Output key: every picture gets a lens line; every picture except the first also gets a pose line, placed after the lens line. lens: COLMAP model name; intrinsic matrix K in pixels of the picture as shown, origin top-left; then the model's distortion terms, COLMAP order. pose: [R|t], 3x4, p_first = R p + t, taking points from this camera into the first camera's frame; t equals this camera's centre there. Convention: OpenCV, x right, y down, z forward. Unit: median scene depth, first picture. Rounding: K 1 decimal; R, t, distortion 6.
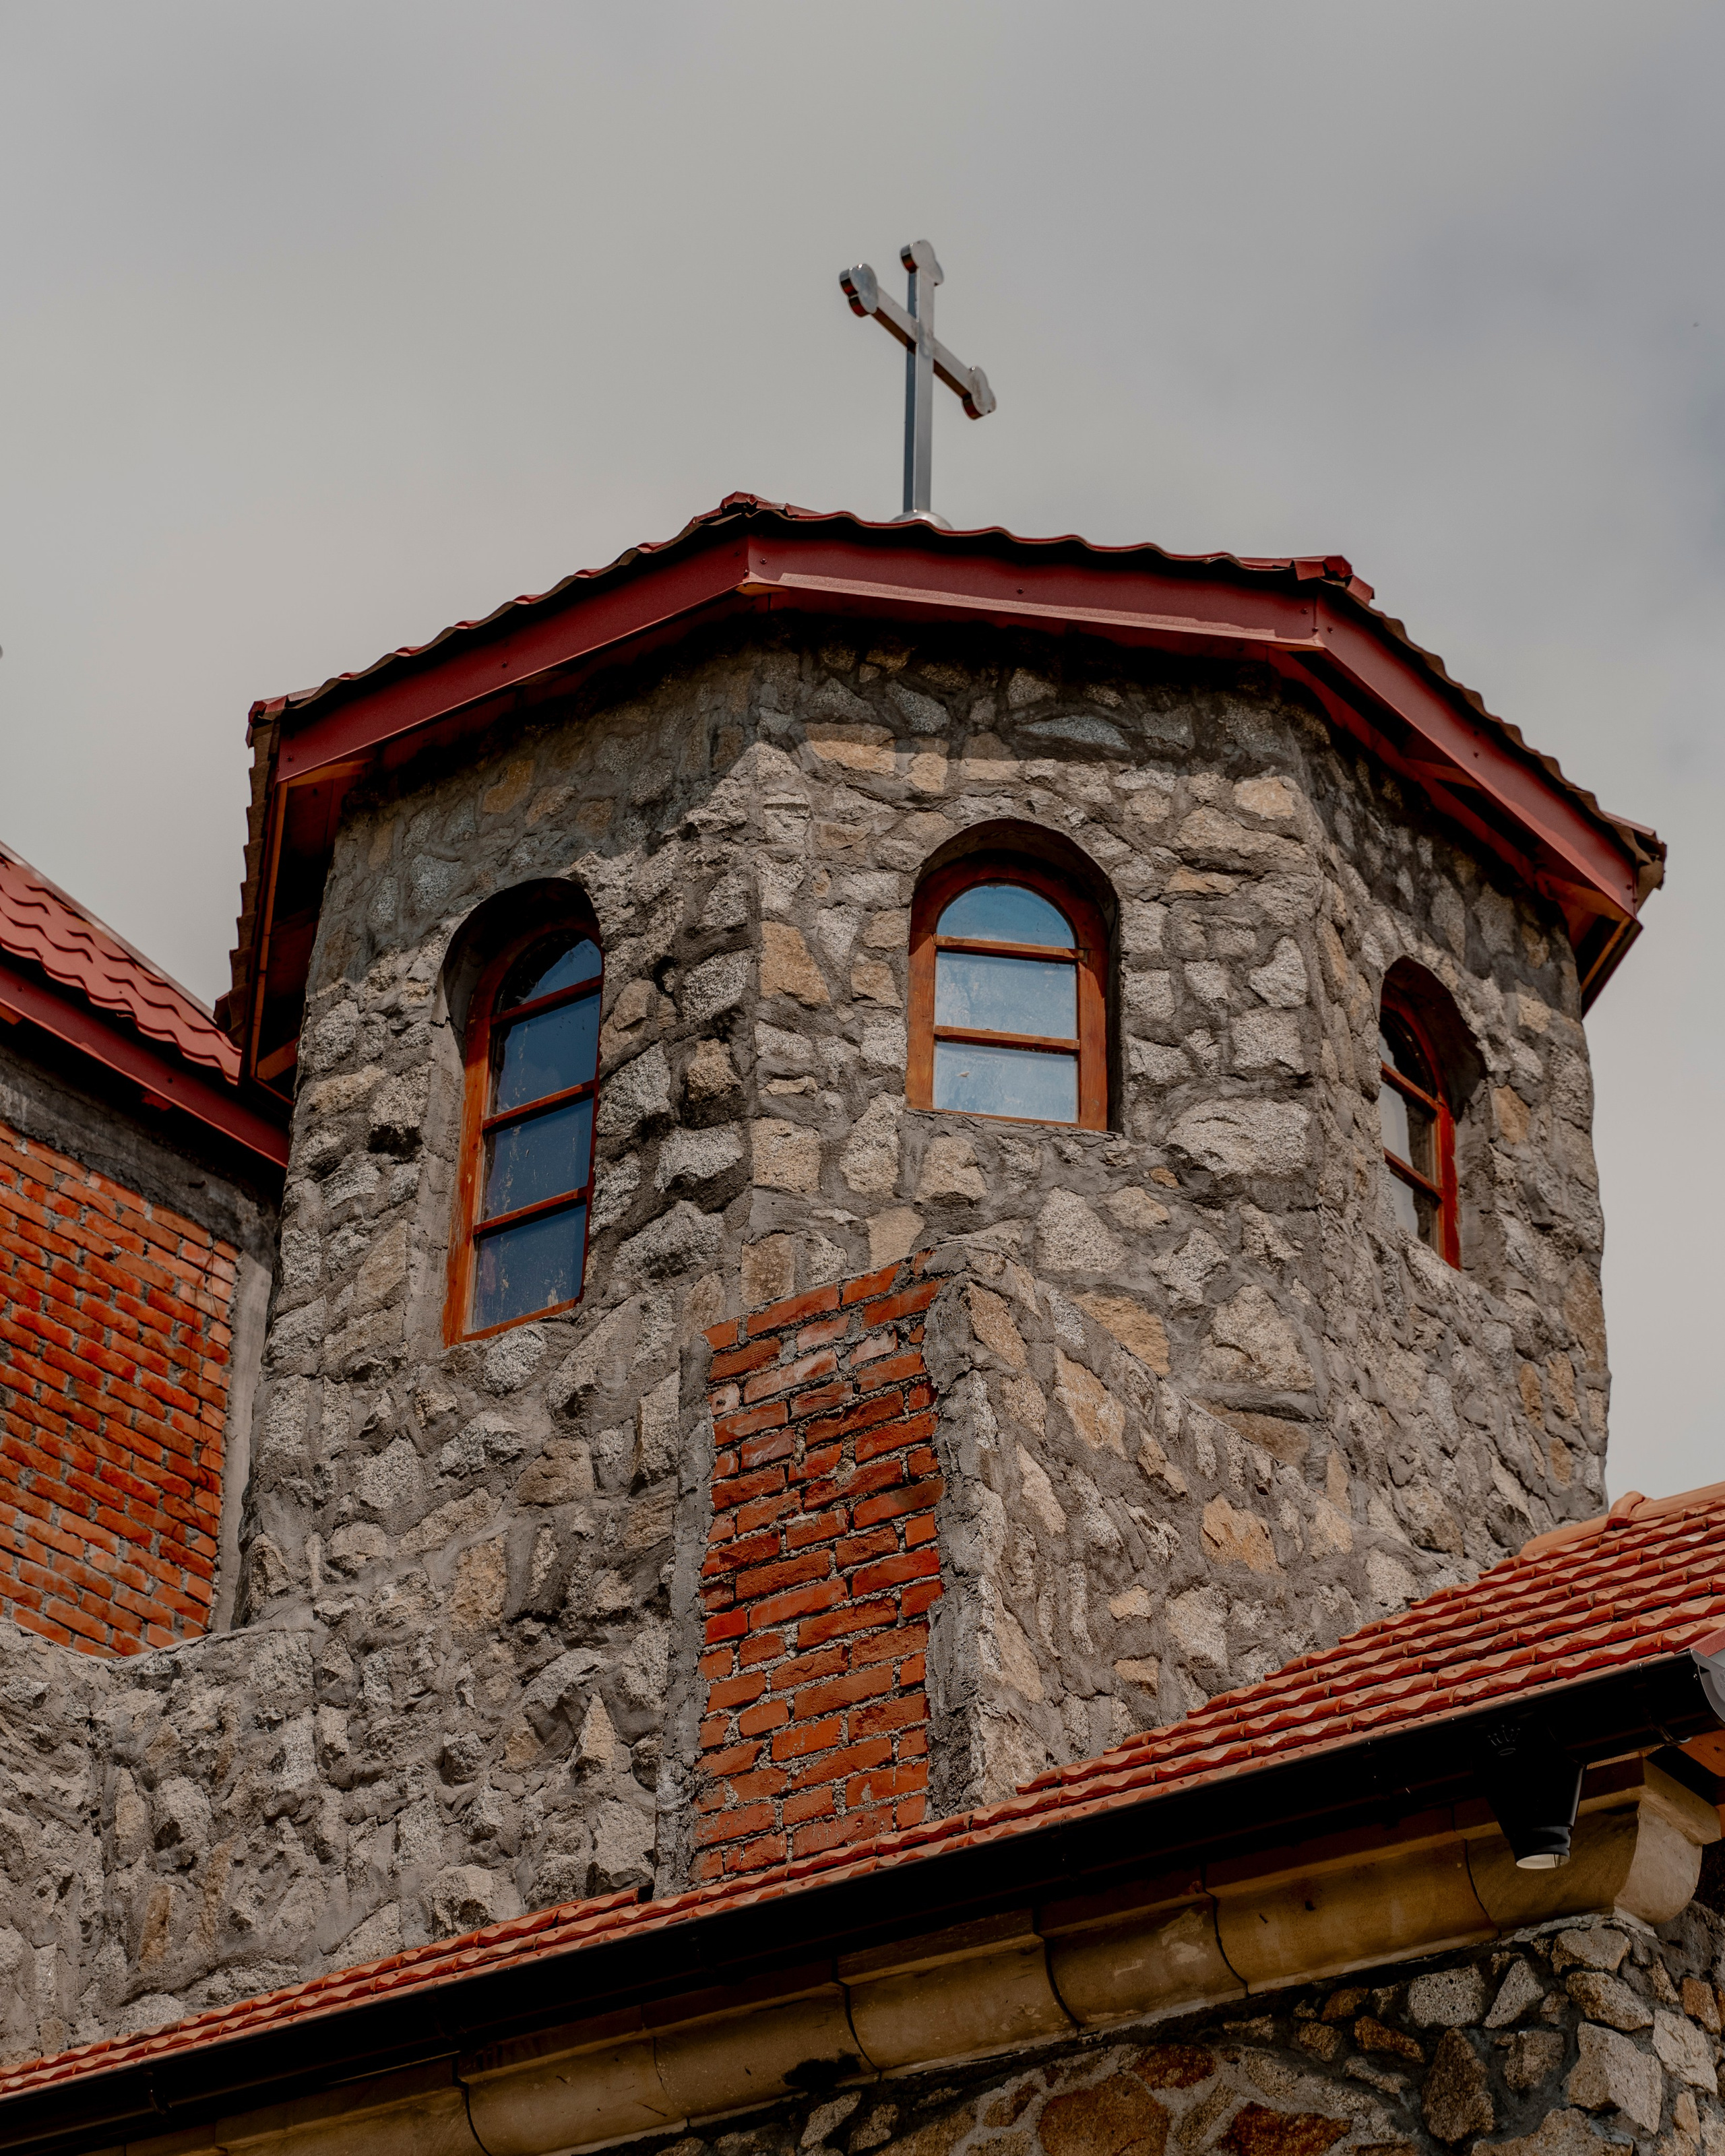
lens RADIAL K [[5438.8, 0, 859.1], [0, 5438.8, 880.4], [0, 0, 1]] dist [-0.033873, 0.052400]
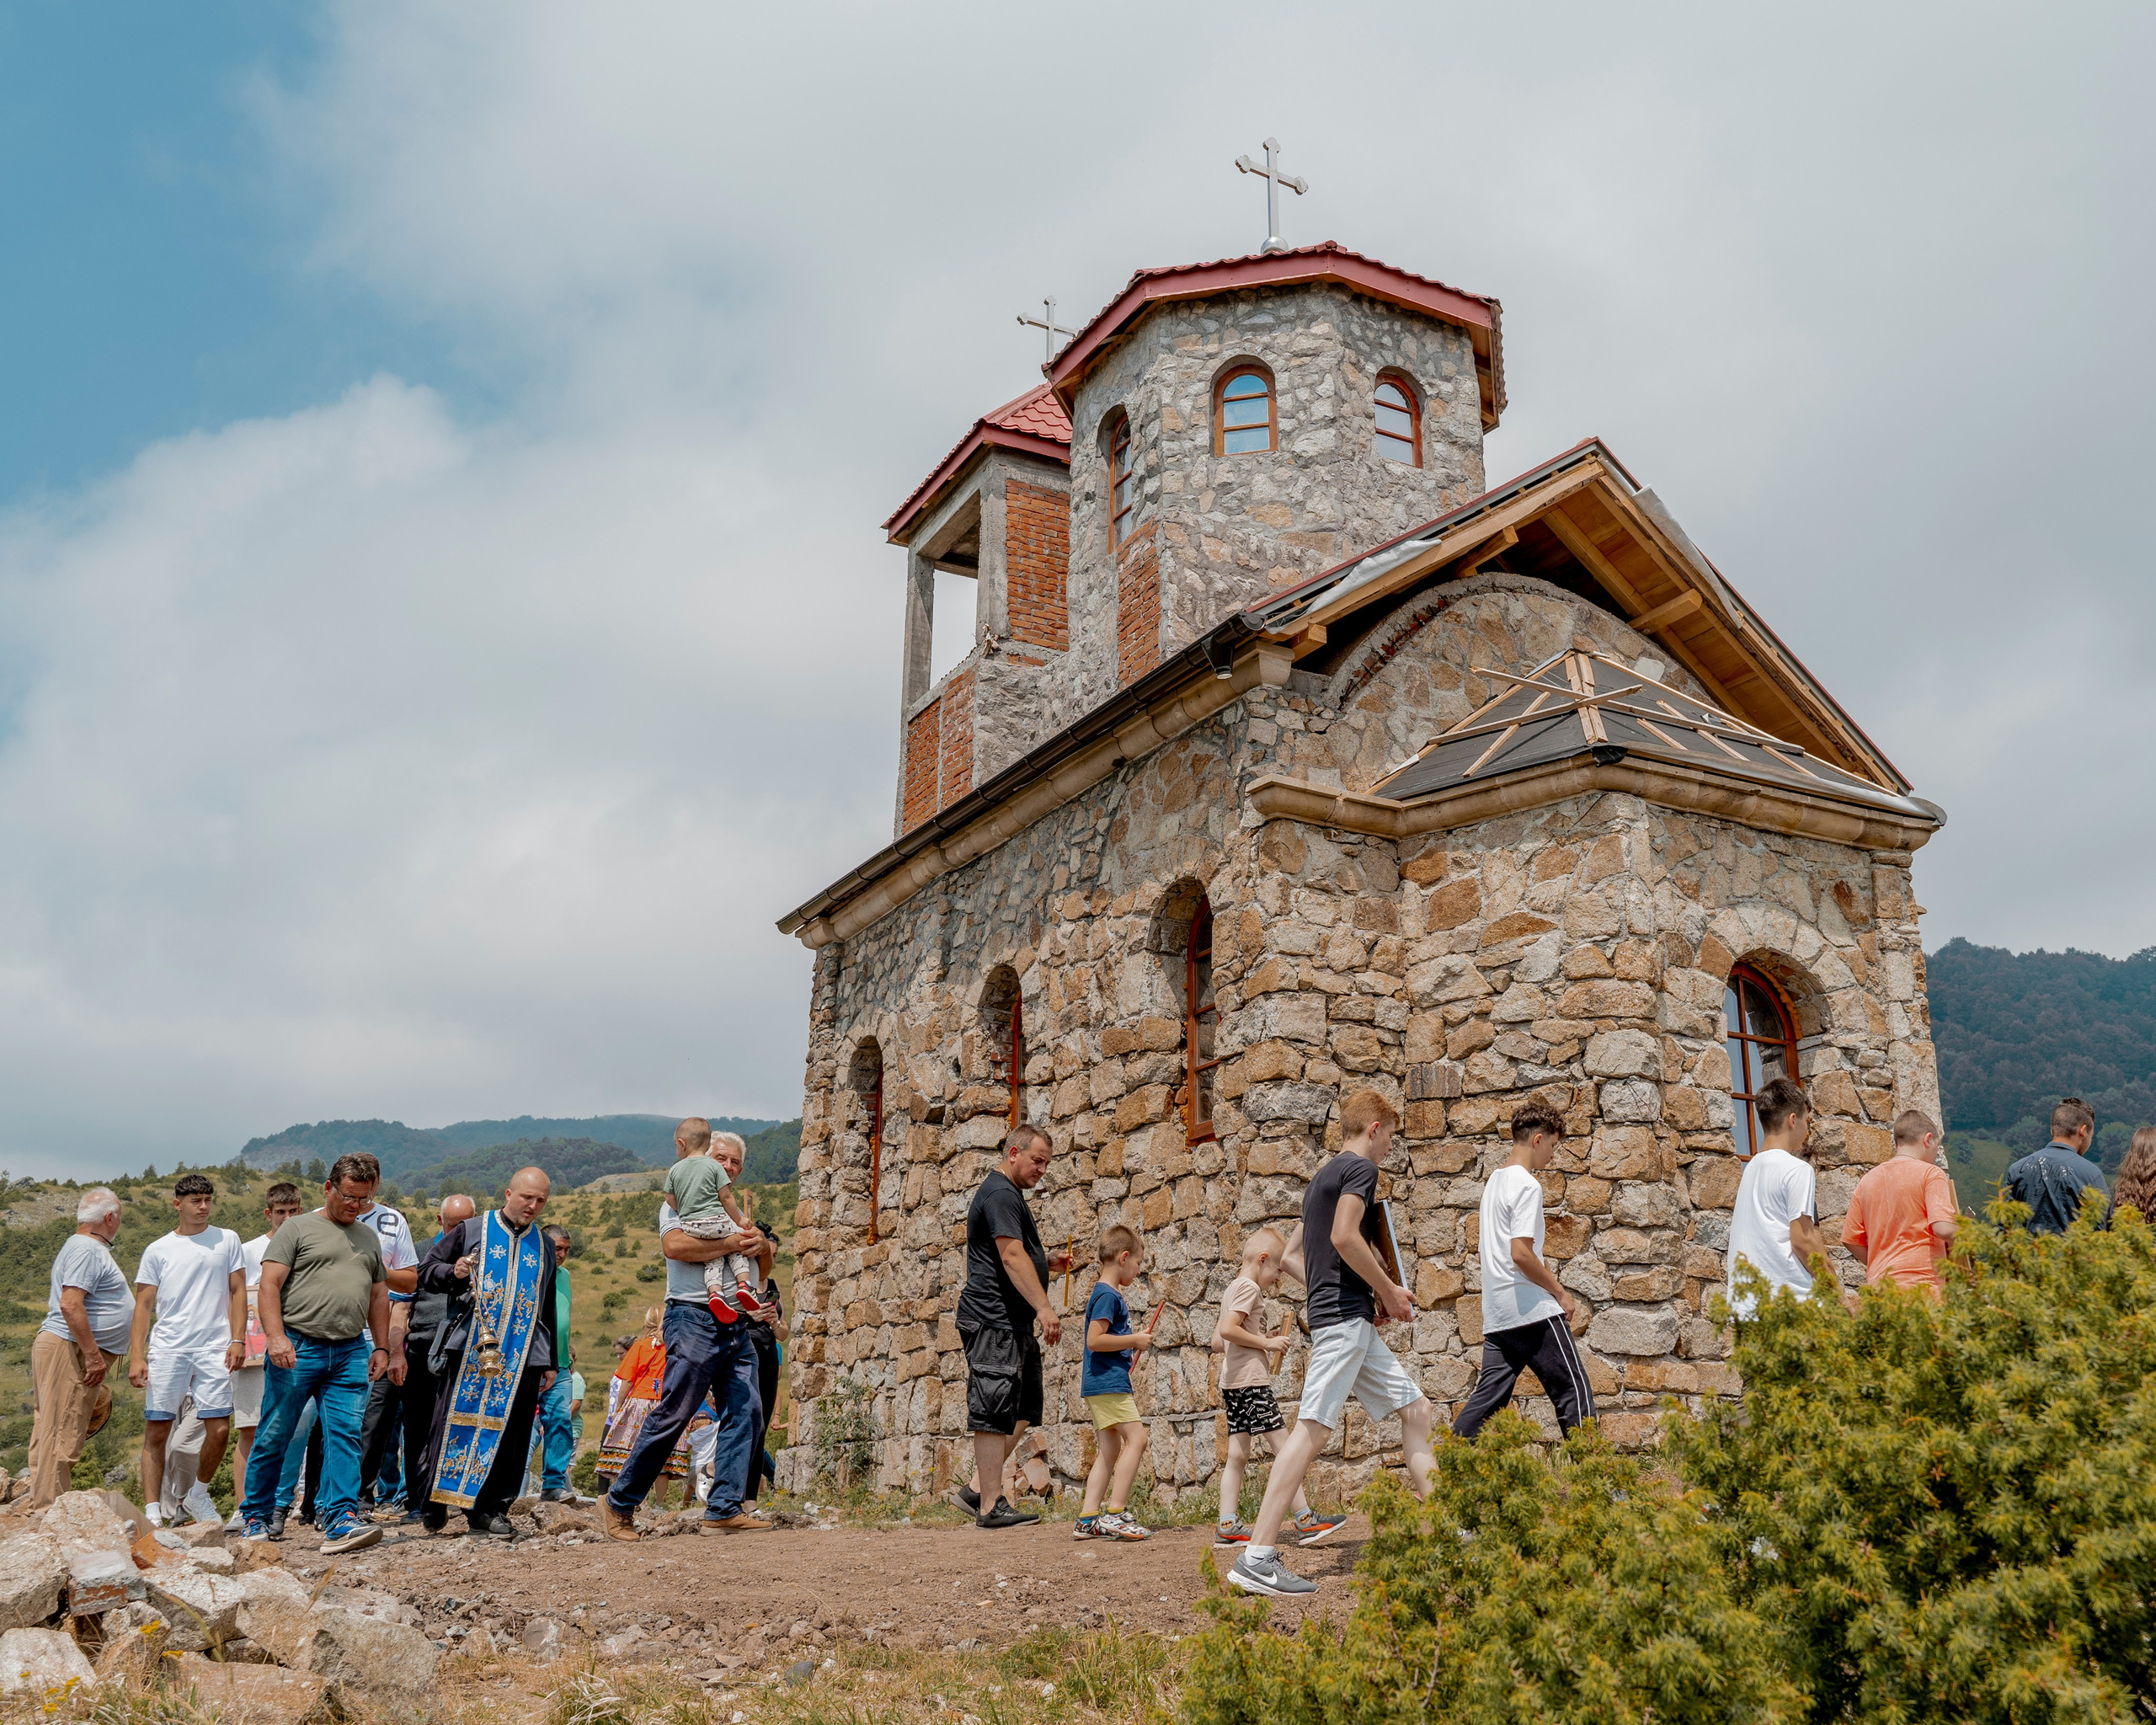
lens RADIAL K [[2065.9, 0, 1212.2], [0, 2065.9, 858.4], [0, 0, 1]] dist [-0.002495, 0.002591]
pose [[0.927763, -0.147501, -0.342781, 0.390607], [0.232303, 0.947162, 0.221177, -0.003483], [0.292046, -0.284829, 0.913007, -0.178313]]
